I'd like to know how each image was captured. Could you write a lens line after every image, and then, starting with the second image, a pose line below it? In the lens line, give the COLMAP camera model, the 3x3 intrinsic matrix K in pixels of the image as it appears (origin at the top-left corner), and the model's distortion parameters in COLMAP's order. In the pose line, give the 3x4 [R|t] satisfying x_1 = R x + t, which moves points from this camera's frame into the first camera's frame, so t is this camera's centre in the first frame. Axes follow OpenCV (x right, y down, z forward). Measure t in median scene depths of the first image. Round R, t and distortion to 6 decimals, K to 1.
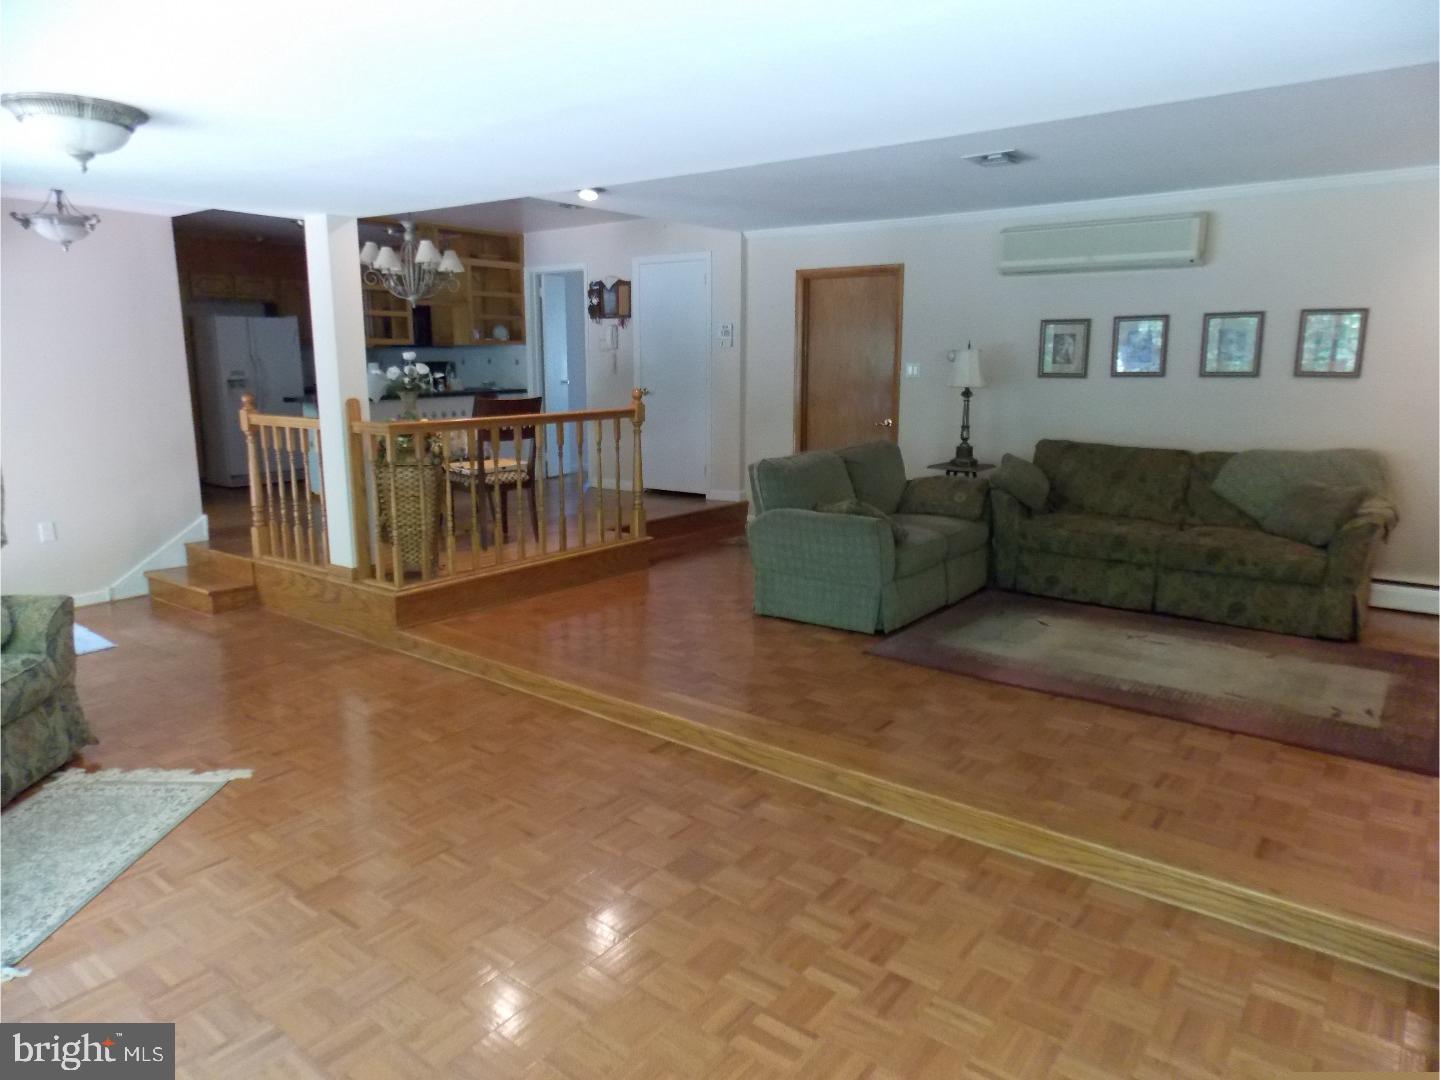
lens RADIAL K [[939.3, 0, 720.0], [0, 939.3, 540.0], [0, 0, 1]] dist [0.001823, -0.004204]
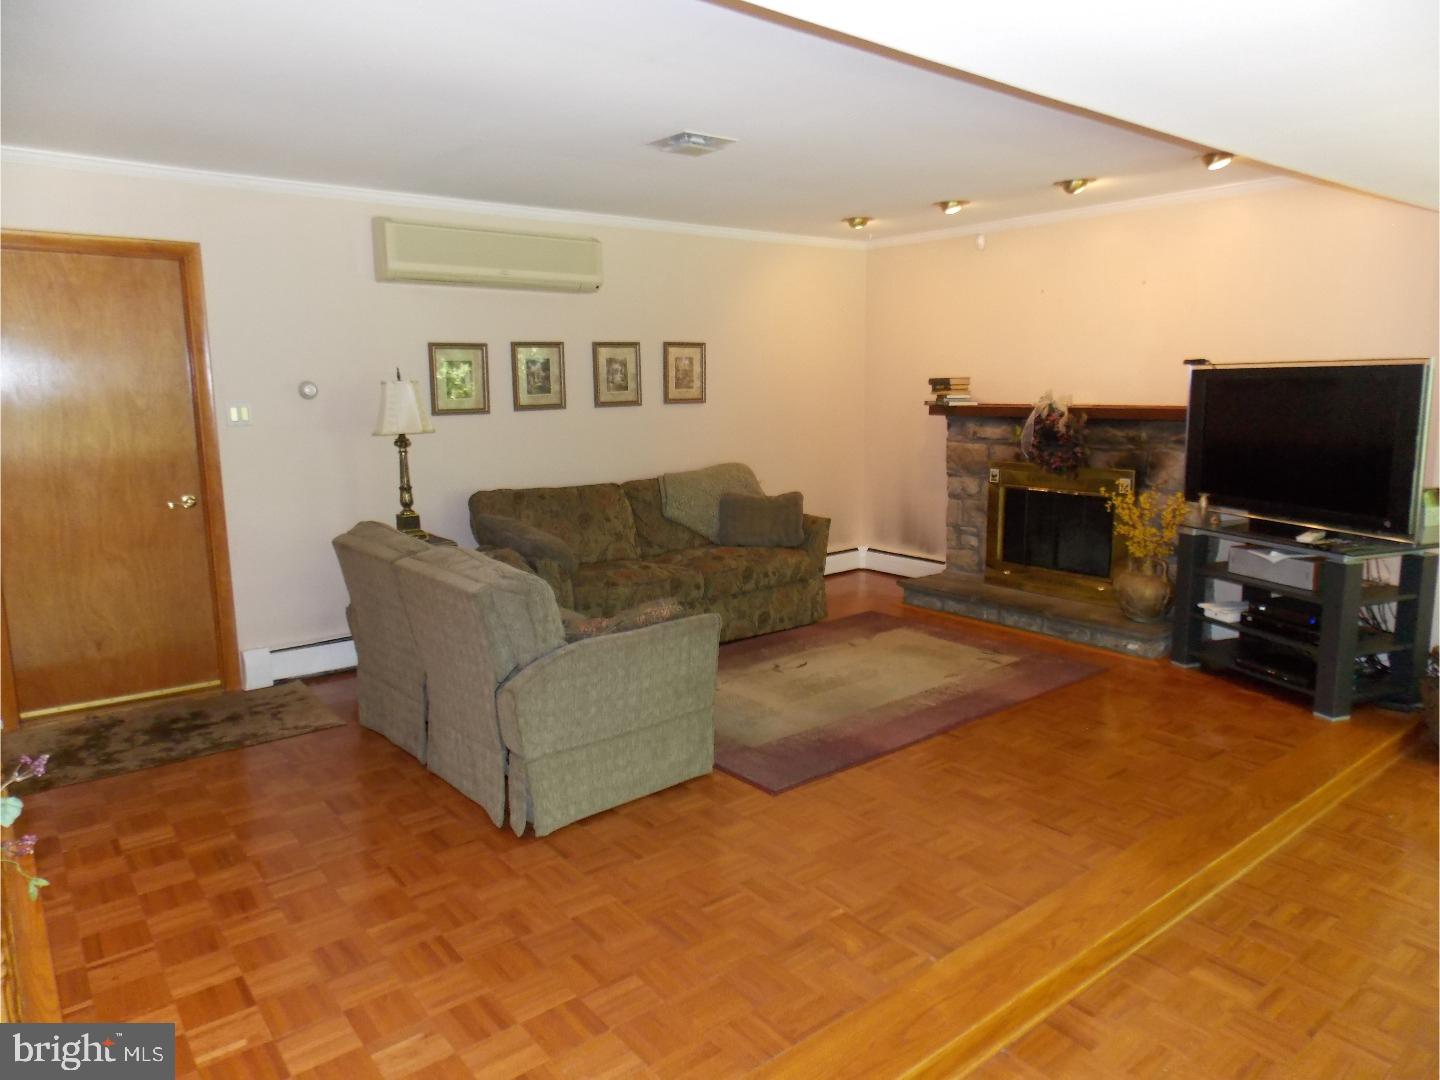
lens RADIAL K [[939.3, 0, 720.0], [0, 939.3, 540.0], [0, 0, 1]] dist [0.001823, -0.004204]
pose [[0.244796, -0.166092, 0.955243, -0.449442], [0.200951, 0.972517, 0.117599, -0.142956], [-0.948522, 0.163169, 0.271445, 0.709308]]
